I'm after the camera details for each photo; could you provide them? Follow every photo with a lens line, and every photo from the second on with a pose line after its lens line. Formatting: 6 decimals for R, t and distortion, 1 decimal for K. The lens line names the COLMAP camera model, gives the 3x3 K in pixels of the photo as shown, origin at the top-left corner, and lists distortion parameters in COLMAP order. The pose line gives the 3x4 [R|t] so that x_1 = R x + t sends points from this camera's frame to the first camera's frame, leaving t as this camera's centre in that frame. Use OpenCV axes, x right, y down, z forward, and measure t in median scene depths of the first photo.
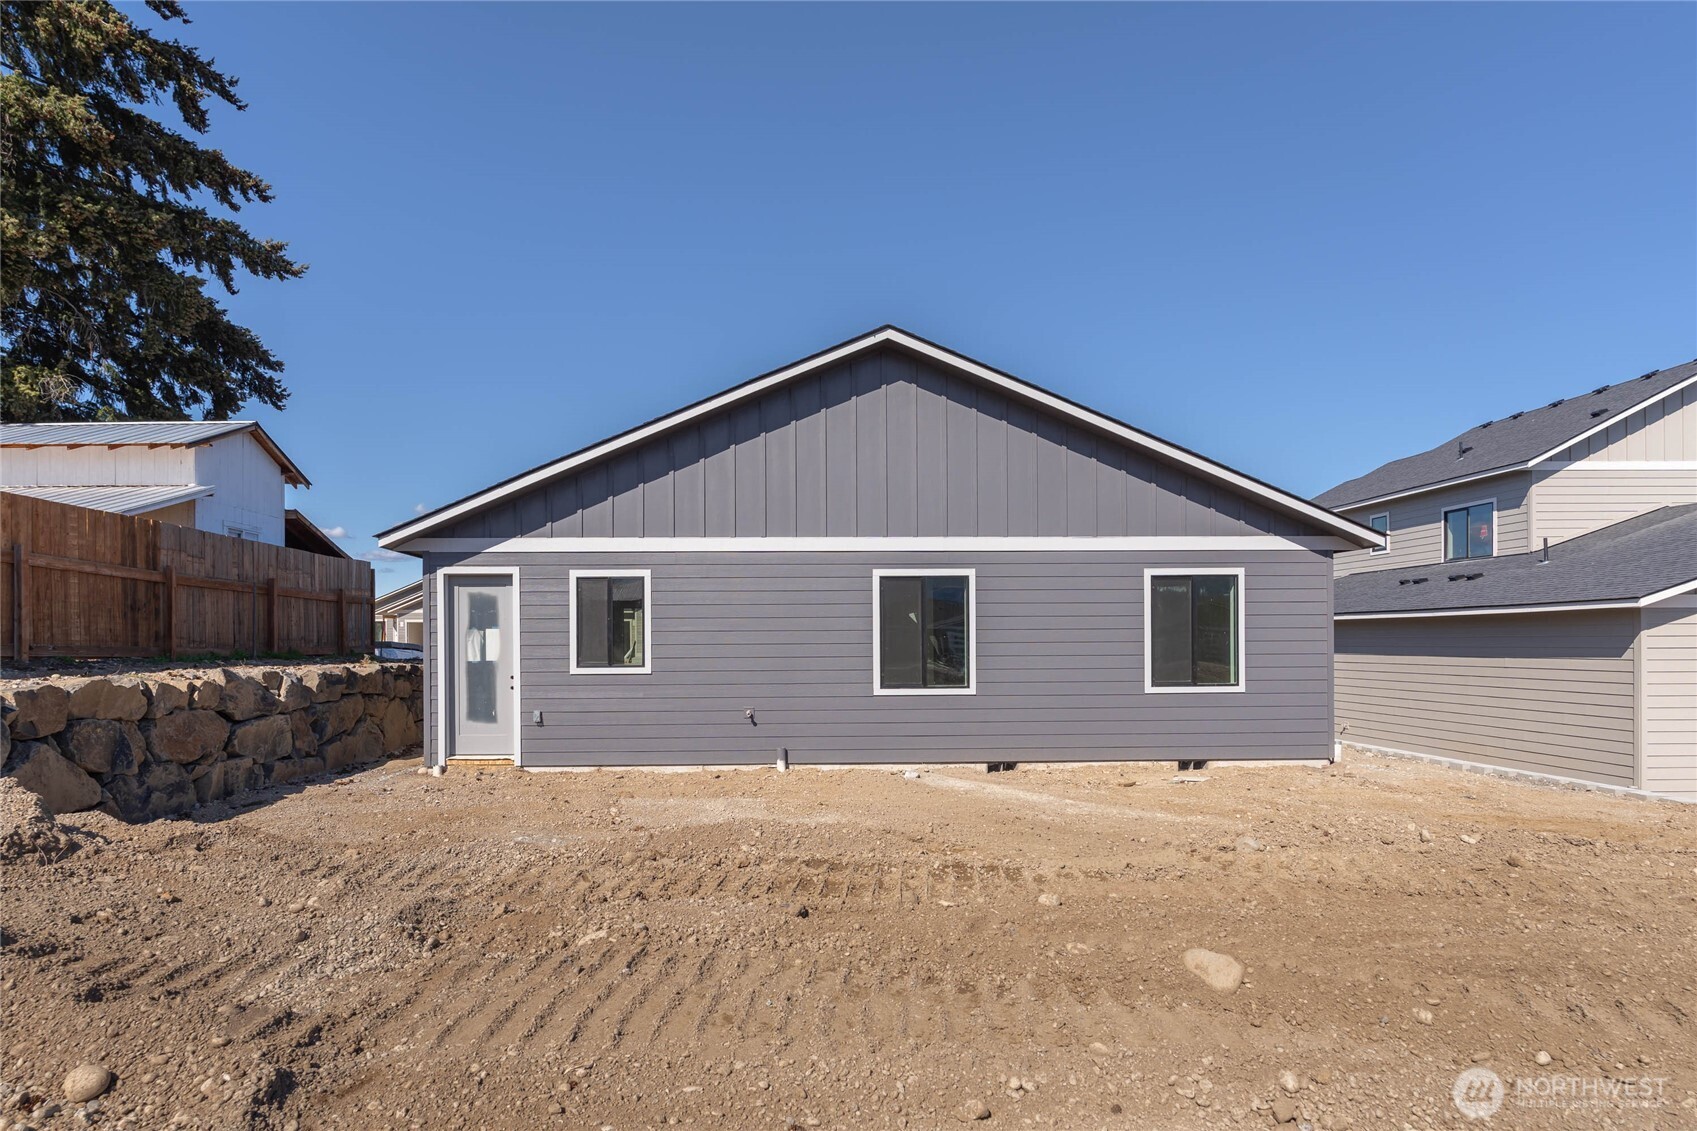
lens RADIAL K [[993.3, 0, 848.5], [0, 993.3, 565.5], [0, 0, 1]] dist [0.001942, 0.000415]
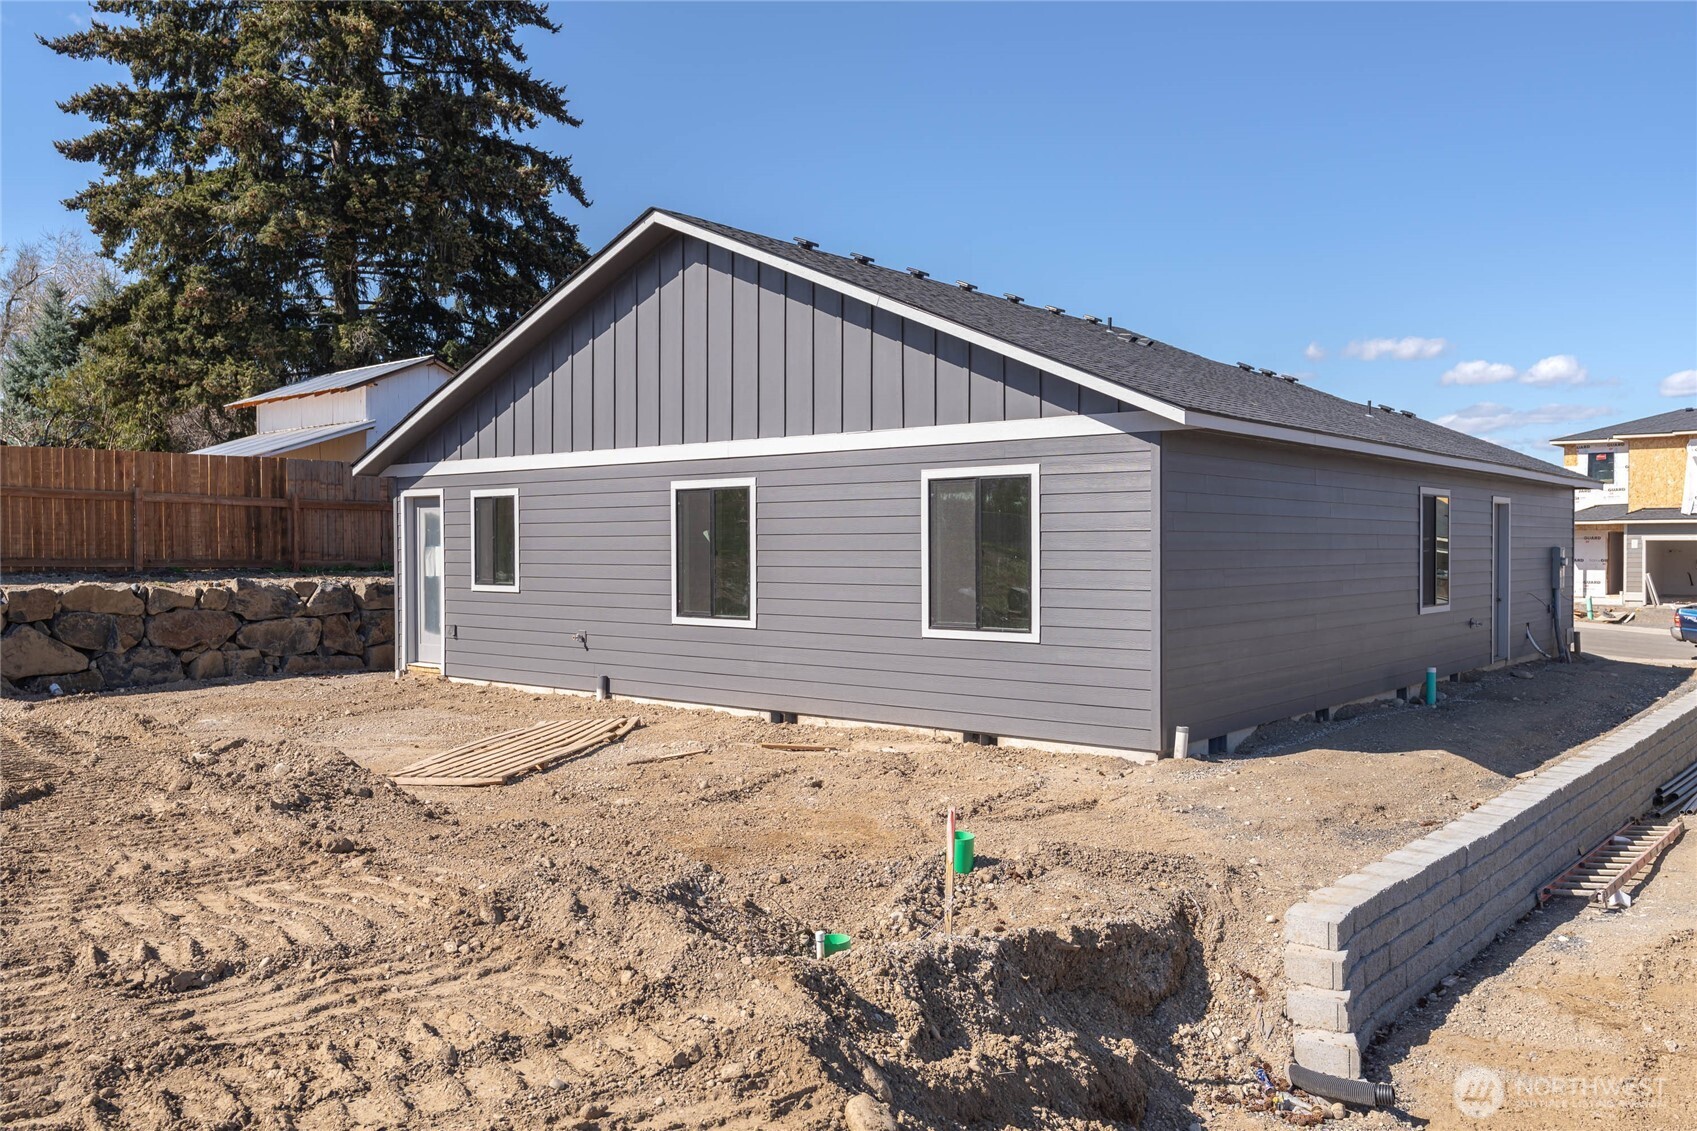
lens RADIAL K [[1379.4, 0, 848.5], [0, 1379.4, 565.5], [0, 0, 1]] dist [-0.003162, -0.001926]
pose [[0.735384, 0.014196, -0.677502, 0.978288], [0.046081, 0.996419, 0.070896, -0.001305], [0.676082, -0.083355, 0.732096, 0.211385]]
